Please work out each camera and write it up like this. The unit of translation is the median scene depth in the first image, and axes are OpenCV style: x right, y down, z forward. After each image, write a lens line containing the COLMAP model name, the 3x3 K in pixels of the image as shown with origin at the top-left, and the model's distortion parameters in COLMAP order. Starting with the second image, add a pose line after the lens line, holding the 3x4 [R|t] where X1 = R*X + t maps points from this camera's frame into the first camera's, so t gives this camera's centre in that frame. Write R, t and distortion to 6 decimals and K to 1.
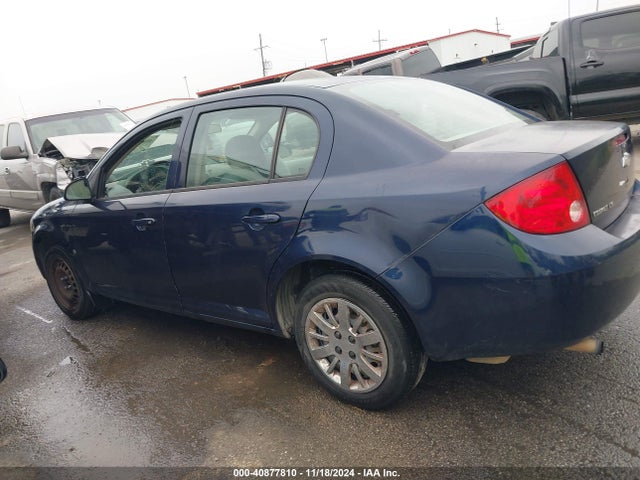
lens RADIAL K [[523.9, 0, 331.3], [0, 523.9, 241.7], [0, 0, 1]] dist [-0.000588, -0.002786]
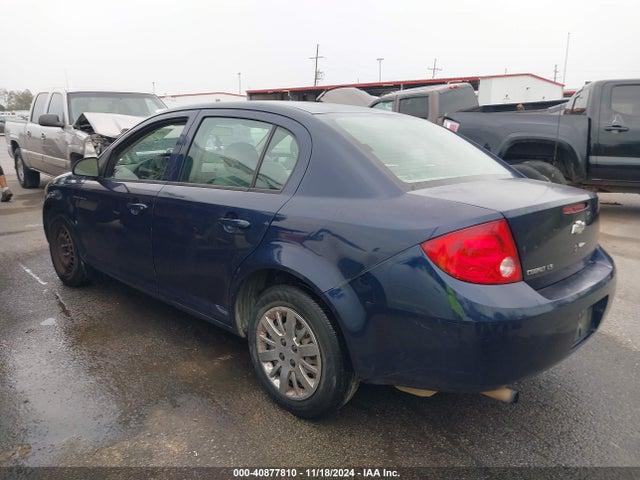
lens RADIAL K [[523.9, 0, 331.3], [0, 523.9, 241.7], [0, 0, 1]] dist [-0.000588, -0.002786]
pose [[0.983391, 0.175119, -0.047701, 0.102808], [-0.176324, 0.984079, -0.022311, -0.013960], [0.043035, 0.030352, 0.998612, -0.057105]]
